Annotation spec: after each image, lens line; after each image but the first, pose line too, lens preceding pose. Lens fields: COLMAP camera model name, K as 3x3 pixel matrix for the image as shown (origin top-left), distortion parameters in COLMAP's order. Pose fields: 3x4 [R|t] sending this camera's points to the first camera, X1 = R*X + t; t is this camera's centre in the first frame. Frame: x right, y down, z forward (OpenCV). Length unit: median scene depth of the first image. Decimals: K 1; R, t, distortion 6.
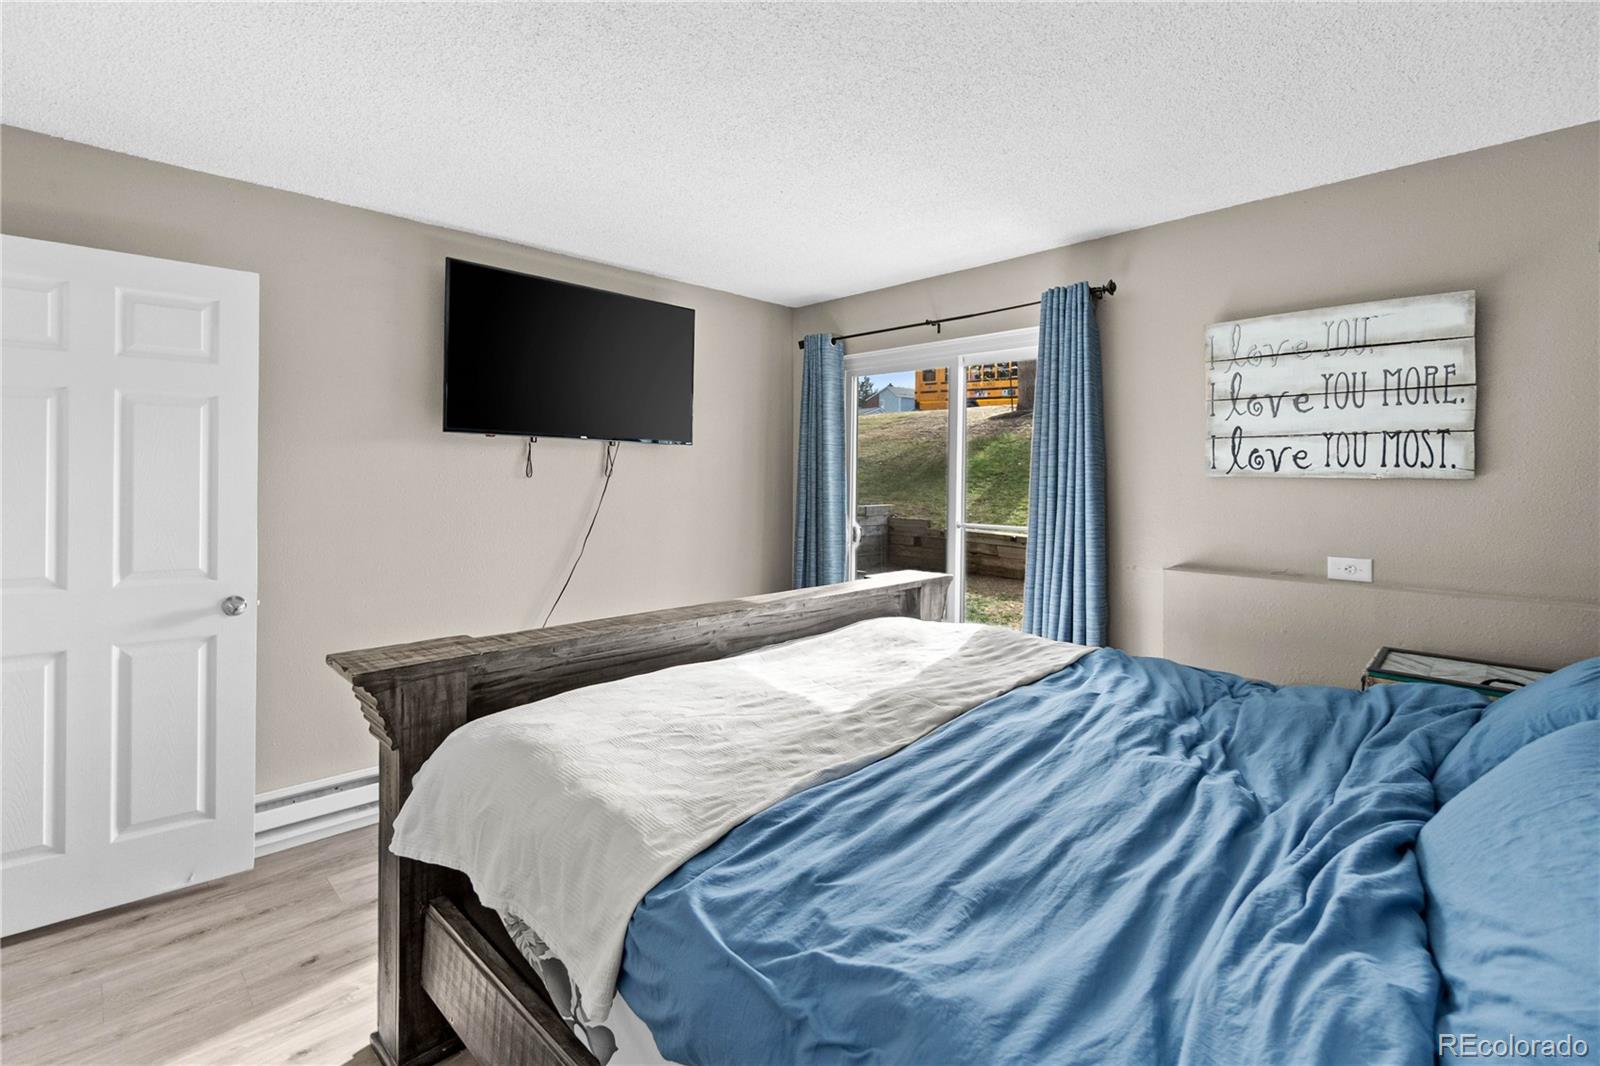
lens RADIAL K [[731.5, 0, 792.9], [0, 731.5, 484.4], [0, 0, 1]] dist [-0.002113, -0.000056]
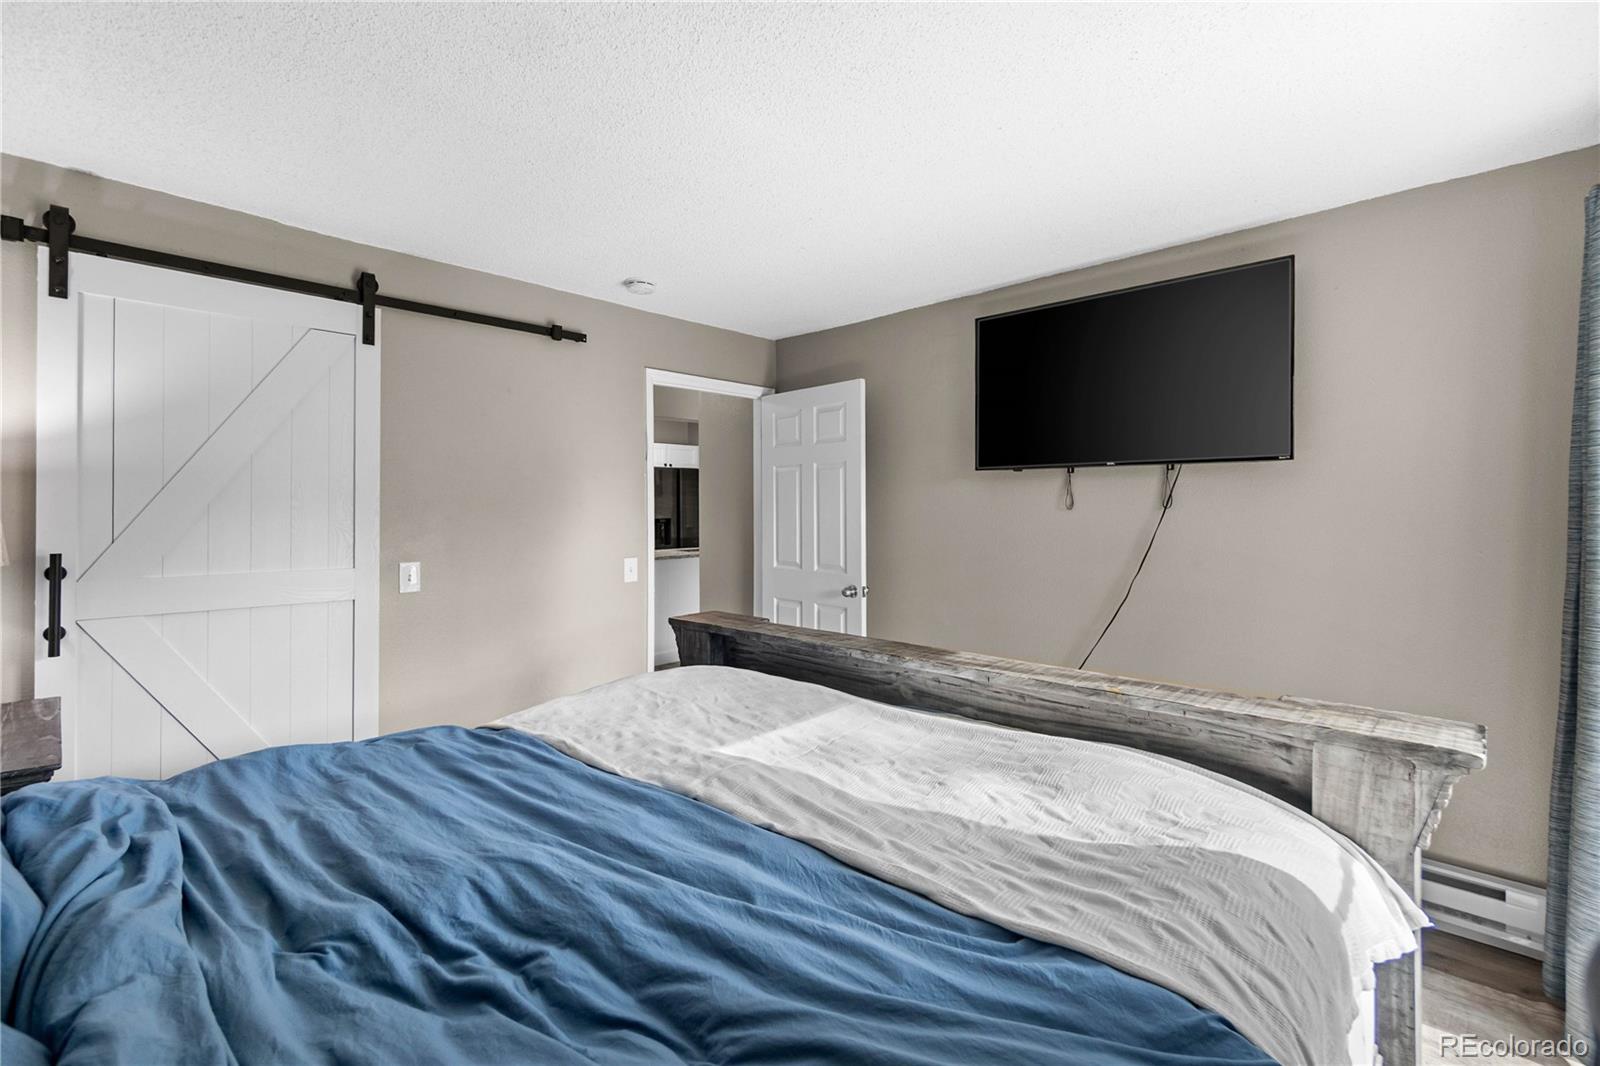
lens RADIAL K [[707.2, 0, 799.5], [0, 707.2, 521.9], [0, 0, 1]] dist [-0.002509, -0.000261]
pose [[0.029819, 0.008659, -0.999518, 0.787651], [-0.010218, 0.999913, 0.008358, 0.002861], [0.999503, 0.009964, 0.029905, 0.856262]]
